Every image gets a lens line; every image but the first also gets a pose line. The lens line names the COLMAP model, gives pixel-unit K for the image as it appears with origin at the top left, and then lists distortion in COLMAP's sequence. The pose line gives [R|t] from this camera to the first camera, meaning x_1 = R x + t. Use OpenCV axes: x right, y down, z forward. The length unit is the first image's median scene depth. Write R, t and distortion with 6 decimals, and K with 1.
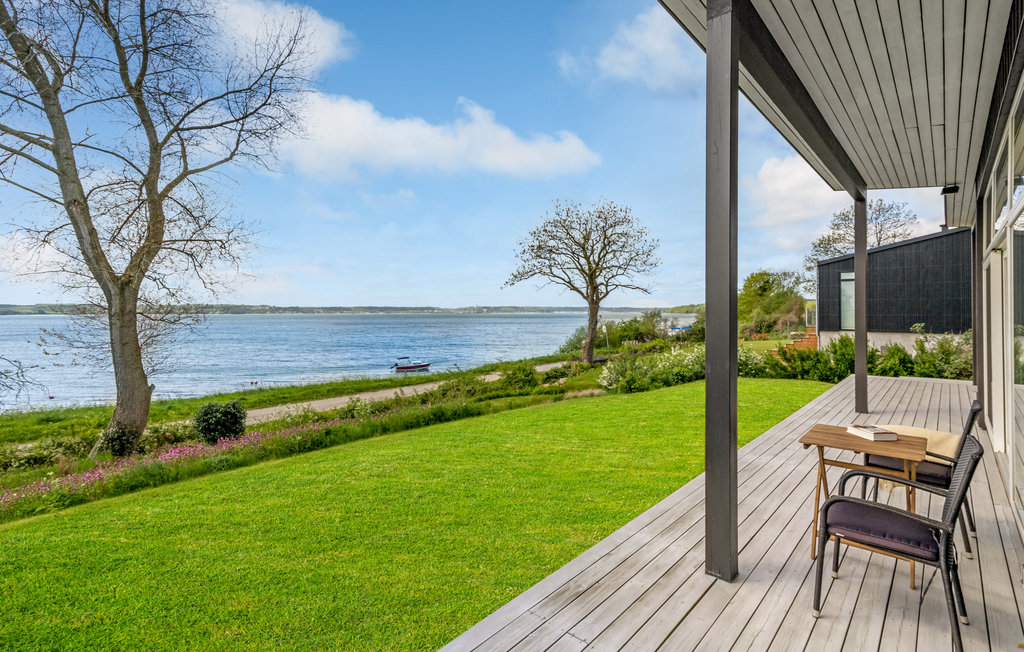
lens RADIAL K [[456.9, 0, 514.3], [0, 456.9, 308.9], [0, 0, 1]] dist [0.000665, 0.000090]
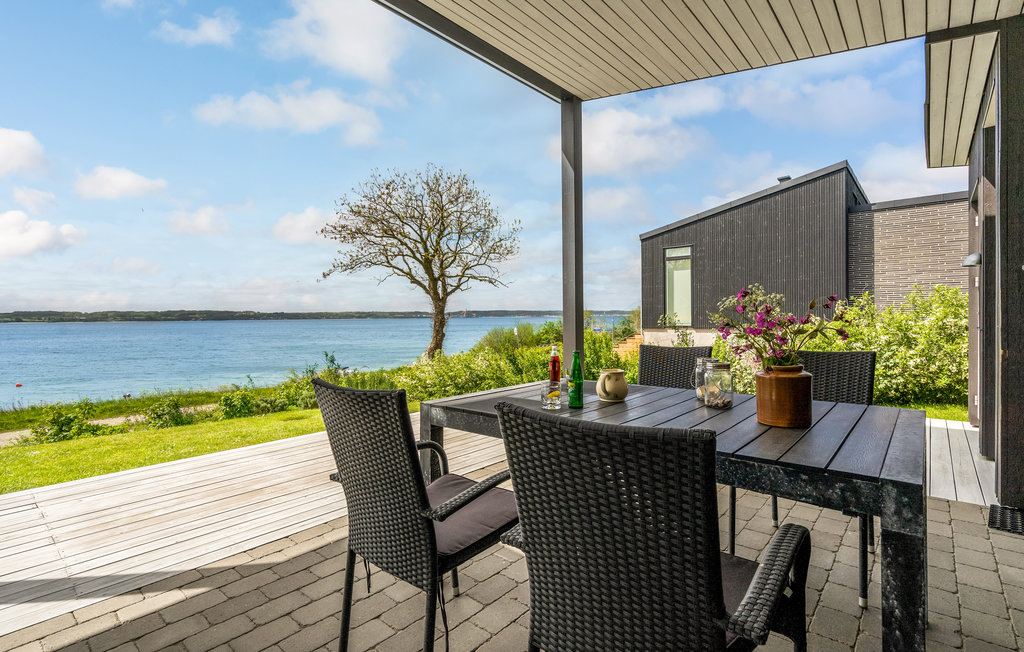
lens RADIAL K [[474.6, 0, 512.0], [0, 474.6, 326.0], [0, 0, 1]] dist [0.000099, -0.000010]
pose [[0.999630, -0.009775, 0.025389, 0.283559], [0.009079, 0.999584, 0.027375, 0.013962], [-0.025646, -0.027134, 0.999303, 0.151385]]
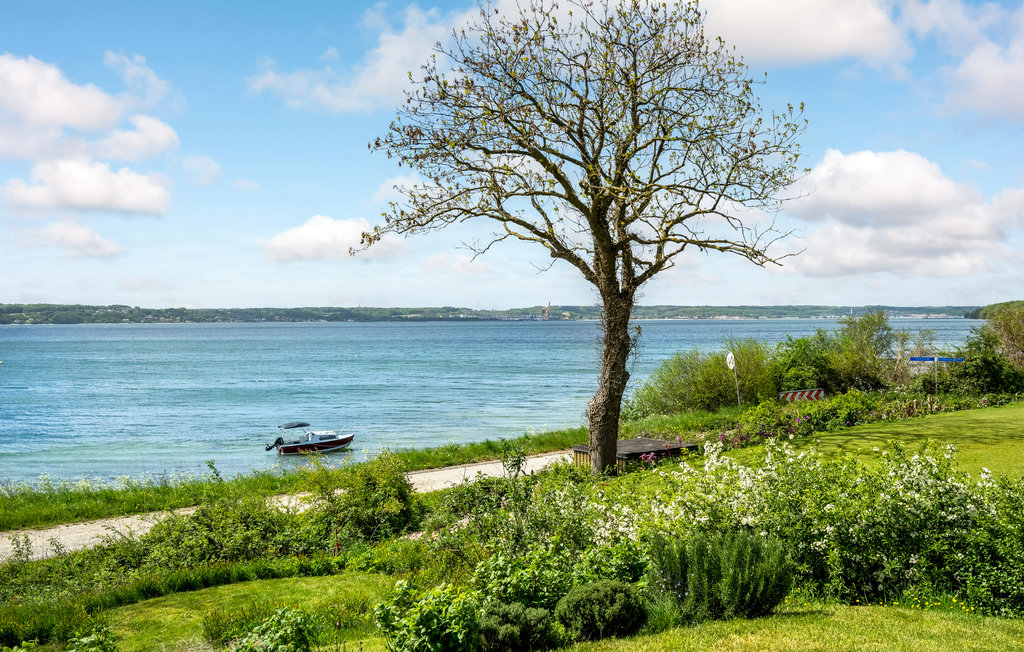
lens RADIAL K [[1006.9, 0, 512.0], [0, 1006.9, 326.0], [0, 0, 1]] dist [-0.001447, -0.006379]
pose [[0.994084, -0.003981, -0.108540, 0.178754], [0.005580, 0.999880, 0.014427, 0.001542], [0.108469, -0.014948, 0.993987, 0.219201]]
